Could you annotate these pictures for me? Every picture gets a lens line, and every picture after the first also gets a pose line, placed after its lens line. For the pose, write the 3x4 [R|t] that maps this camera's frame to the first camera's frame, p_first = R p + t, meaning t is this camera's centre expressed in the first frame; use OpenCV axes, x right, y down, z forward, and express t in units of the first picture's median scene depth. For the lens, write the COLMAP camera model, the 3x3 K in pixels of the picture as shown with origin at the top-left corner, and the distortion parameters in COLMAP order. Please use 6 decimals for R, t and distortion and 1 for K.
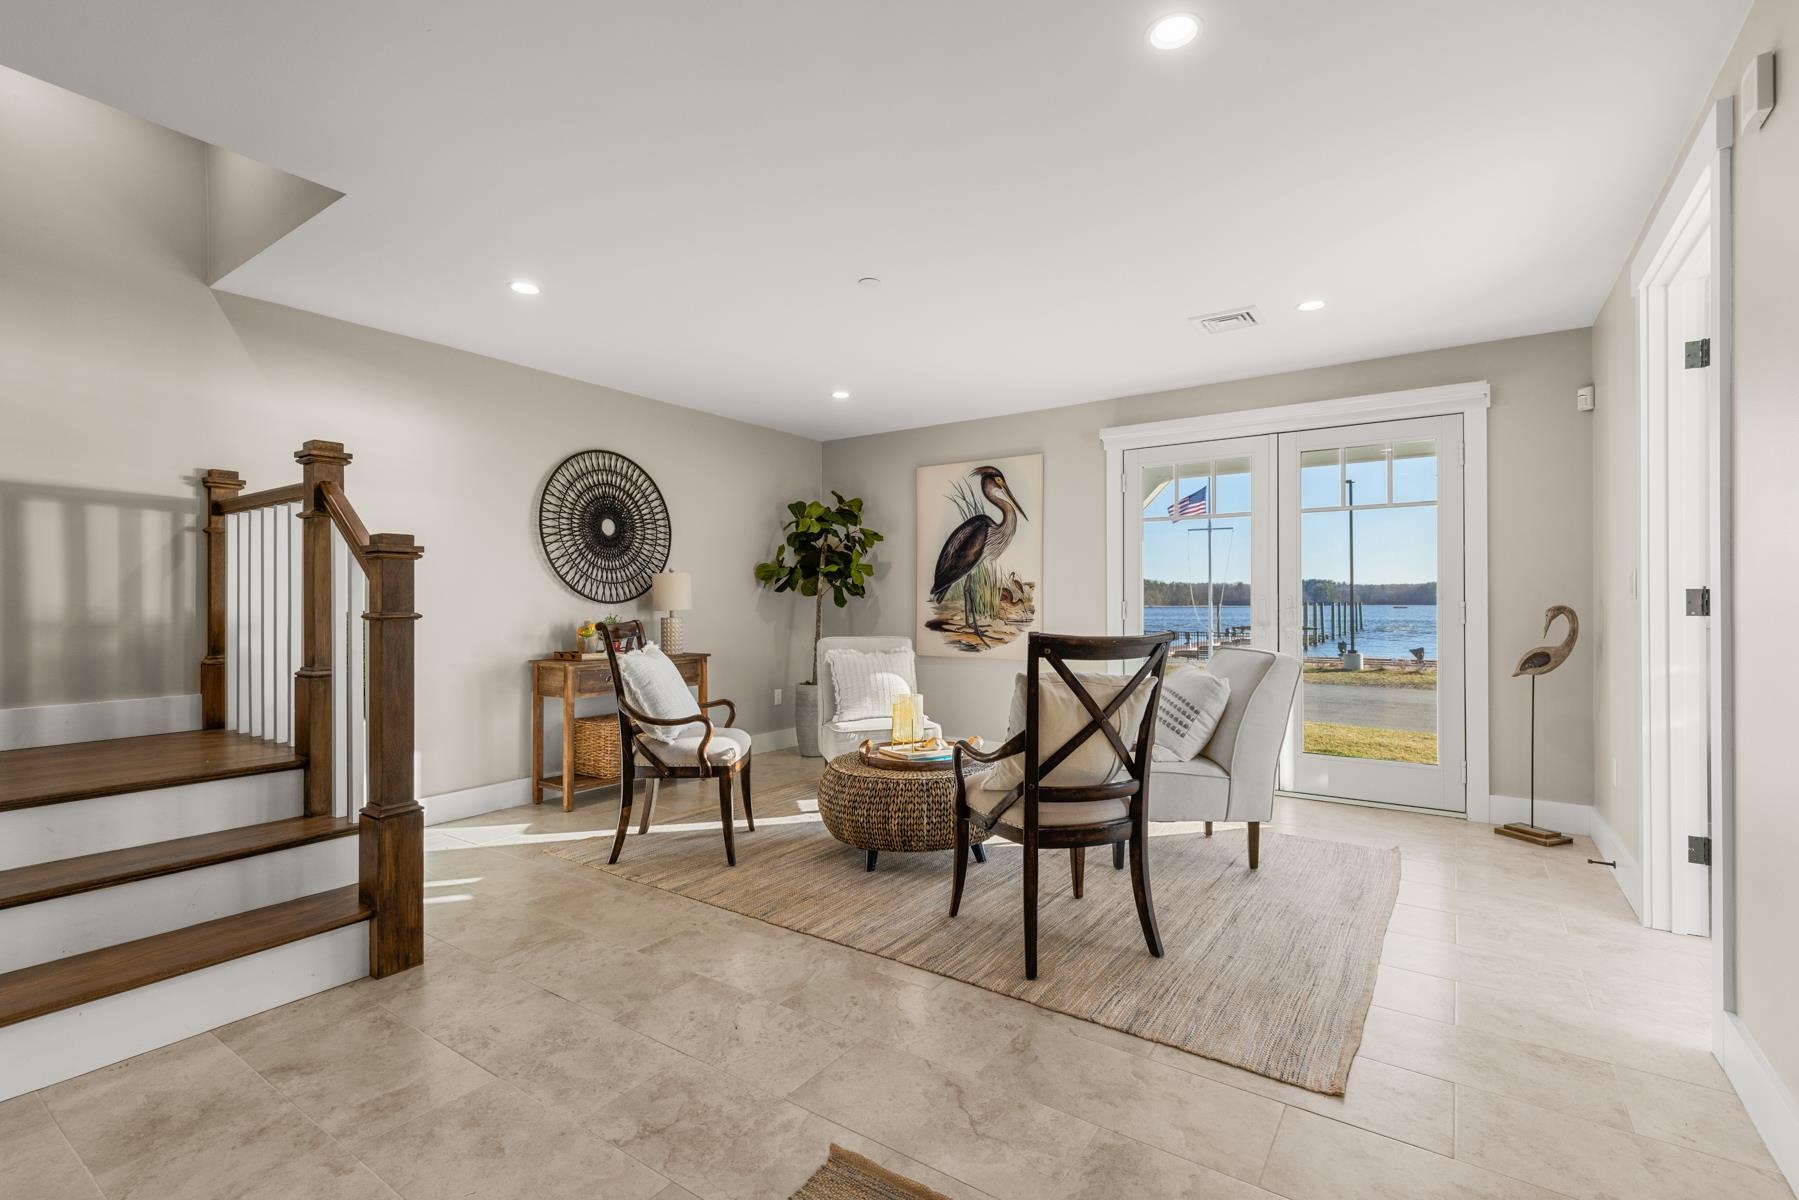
lens RADIAL K [[817.4, 0, 900.3], [0, 817.4, 605.0], [0, 0, 1]] dist [0.002368, 0.000274]
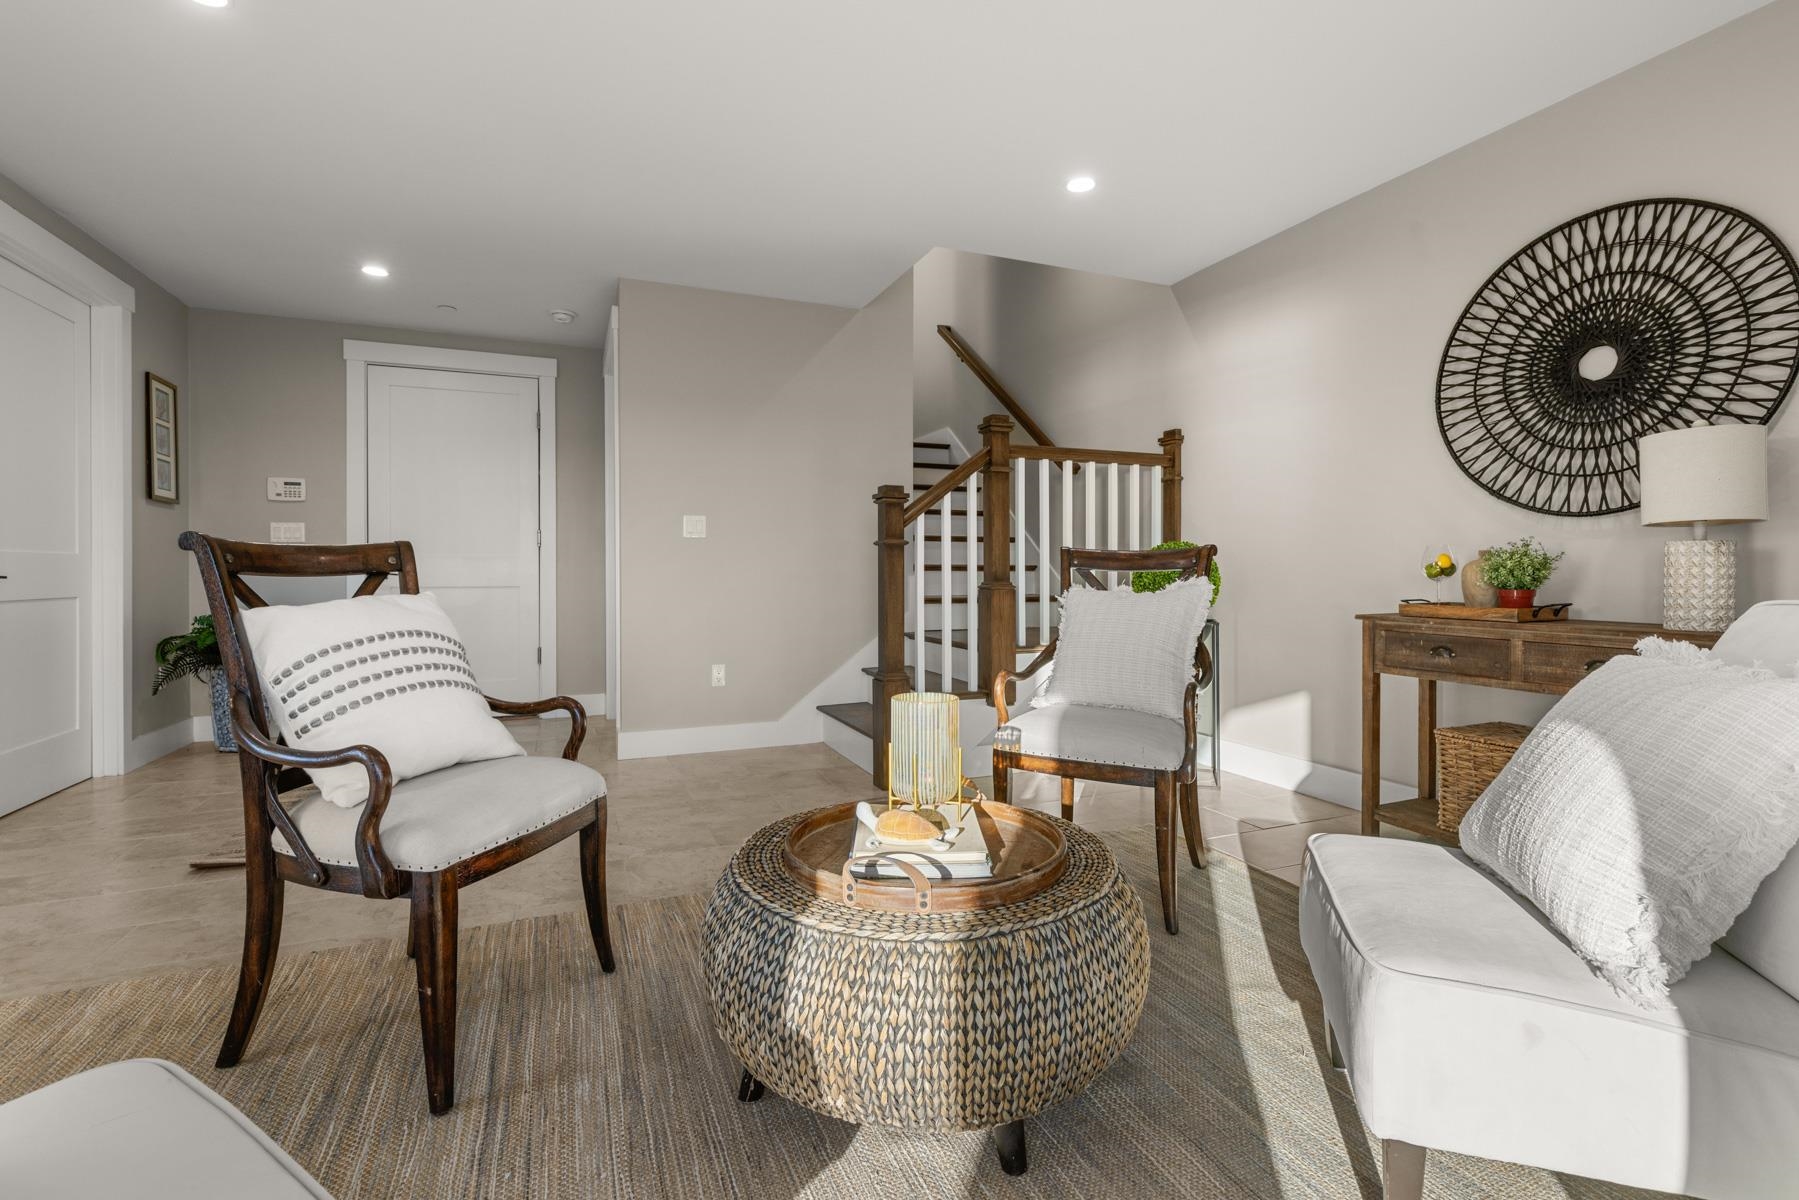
lens RADIAL K [[817.4, 0, 911.9], [0, 817.4, 568.4], [0, 0, 1]] dist [0.002368, 0.000274]
pose [[-0.535895, 0.003740, -0.844276, 0.305530], [0.001104, 0.999992, 0.003729, 0.029179], [0.844284, 0.001066, -0.535895, 0.965131]]
